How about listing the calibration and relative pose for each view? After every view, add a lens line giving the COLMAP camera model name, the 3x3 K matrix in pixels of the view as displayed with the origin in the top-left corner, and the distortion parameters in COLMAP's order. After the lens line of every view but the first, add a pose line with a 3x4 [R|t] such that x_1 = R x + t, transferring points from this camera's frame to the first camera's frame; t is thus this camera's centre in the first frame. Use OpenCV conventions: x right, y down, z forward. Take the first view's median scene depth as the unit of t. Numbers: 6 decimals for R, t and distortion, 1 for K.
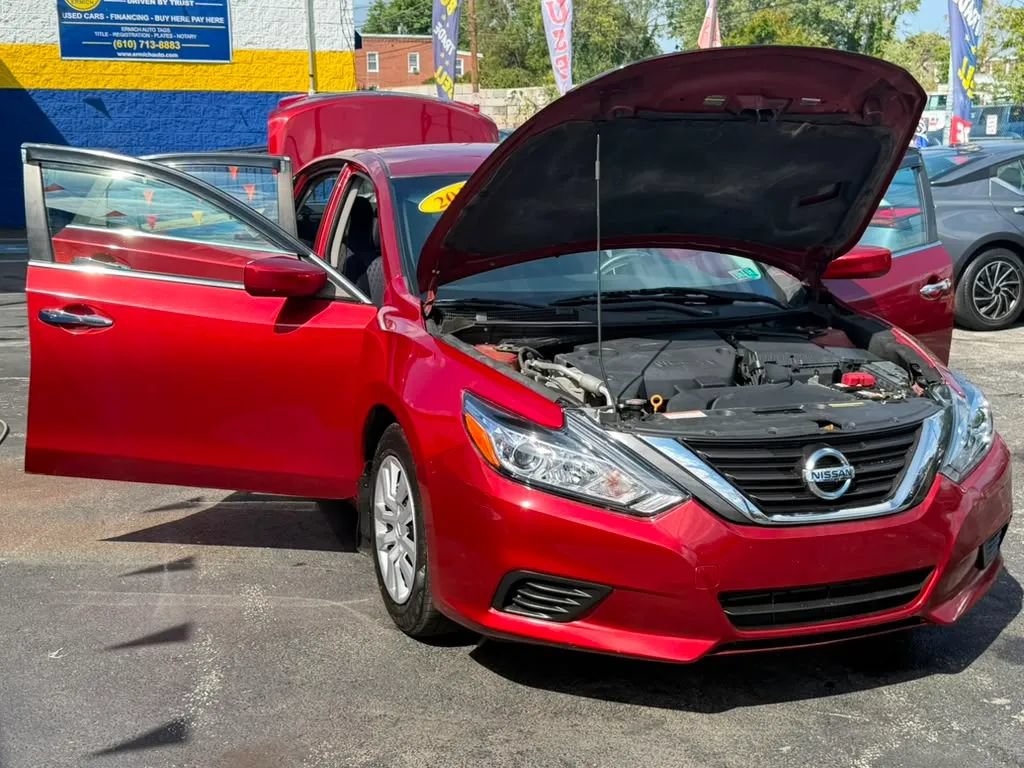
lens RADIAL K [[1317.9, 0, 503.8], [0, 1317.9, 387.1], [0, 0, 1]] dist [0.107970, 0.000000]
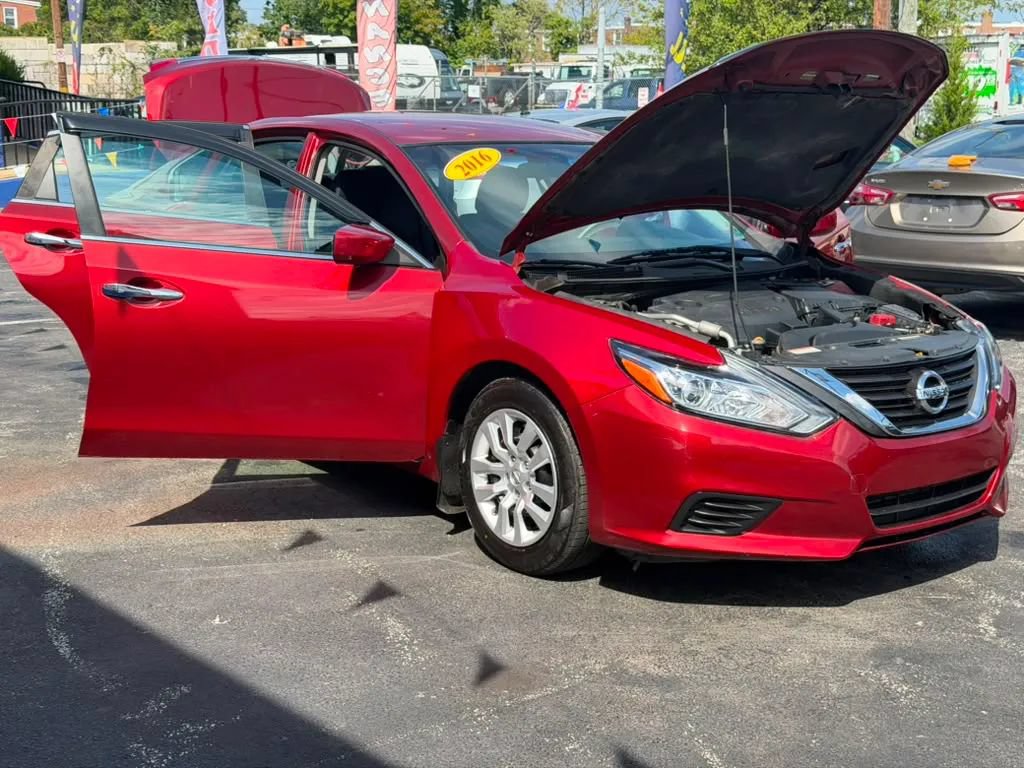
lens RADIAL K [[1495.7, 0, 516.4], [0, 1495.7, 387.7], [0, 0, 1]] dist [0.115340, 0.000000]
pose [[0.951352, -0.052590, 0.303583, -0.399499], [0.052730, 0.998579, 0.007741, 0.024101], [-0.303559, 0.008643, 0.952773, -0.133160]]
